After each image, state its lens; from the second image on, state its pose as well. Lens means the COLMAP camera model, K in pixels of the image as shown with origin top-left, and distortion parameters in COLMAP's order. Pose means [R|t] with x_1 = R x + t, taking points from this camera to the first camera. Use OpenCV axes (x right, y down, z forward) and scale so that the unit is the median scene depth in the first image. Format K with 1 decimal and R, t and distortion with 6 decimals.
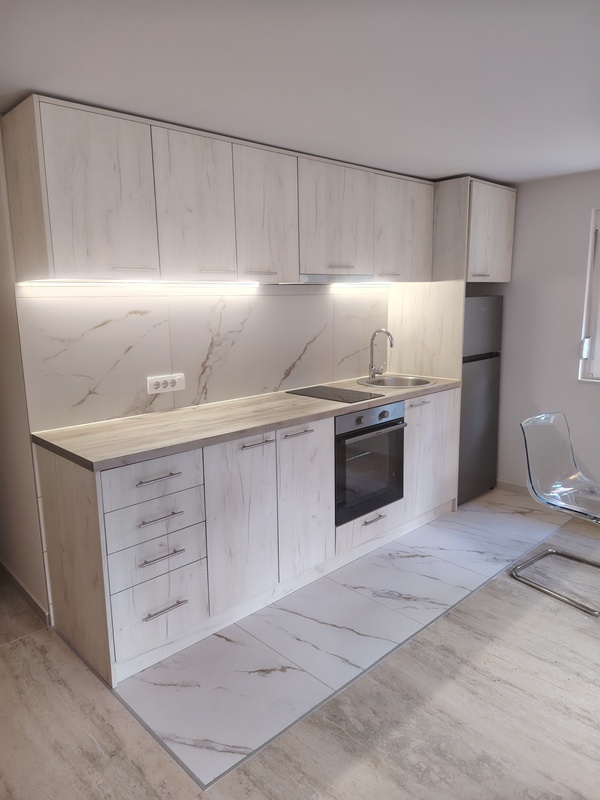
lens RADIAL K [[557.4, 0, 302.5], [0, 557.4, 400.6], [0, 0, 1]] dist [0.011301, -0.022652]
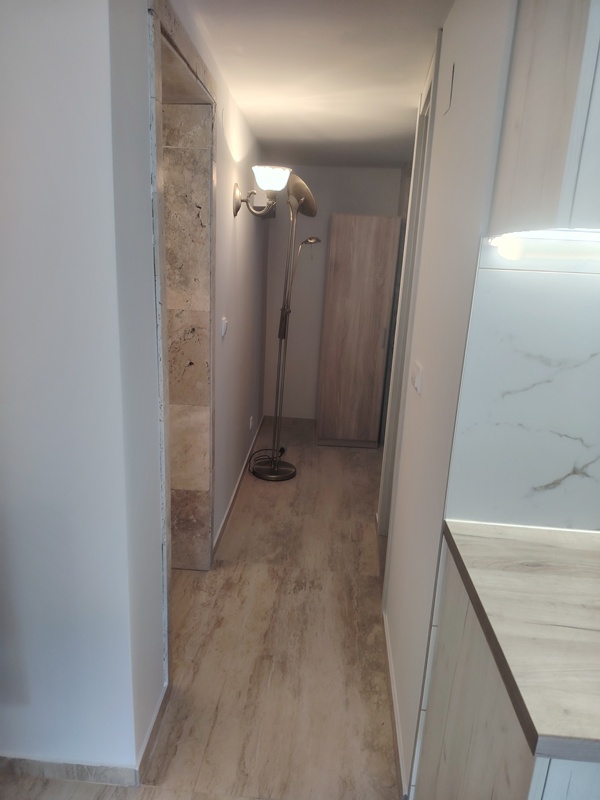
lens RADIAL K [[557.4, 0, 290.1], [0, 557.4, 413.2], [0, 0, 1]] dist [0.011301, -0.022652]
pose [[0.668277, 0.245194, -0.702343, -0.227067], [-0.190136, 0.969059, 0.157393, -0.098465], [0.719204, 0.028359, 0.694220, 0.501851]]
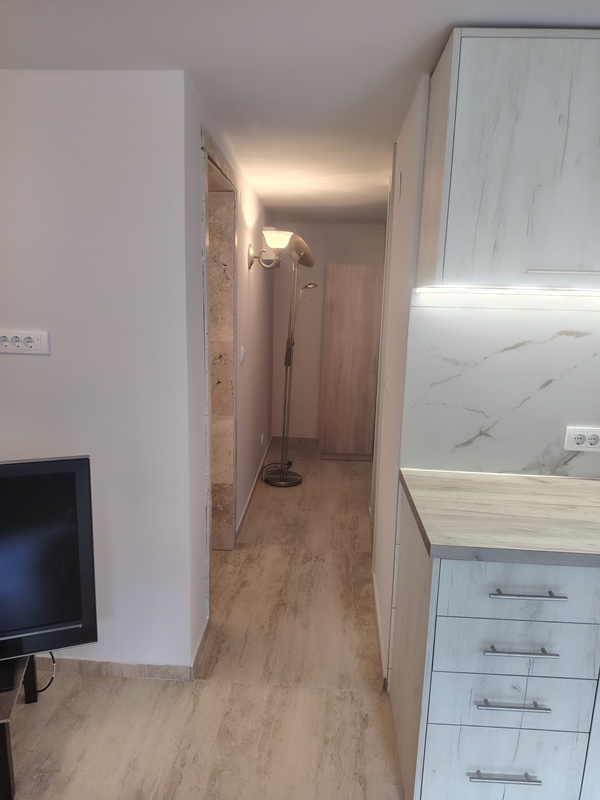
lens RADIAL K [[557.4, 0, 297.7], [0, 557.4, 407.7], [0, 0, 1]] dist [0.011301, -0.022652]
pose [[0.677120, 0.176032, -0.714508, -0.011350], [-0.170489, 0.982075, 0.080384, -0.071161], [0.715851, 0.067386, 0.694994, 0.301654]]
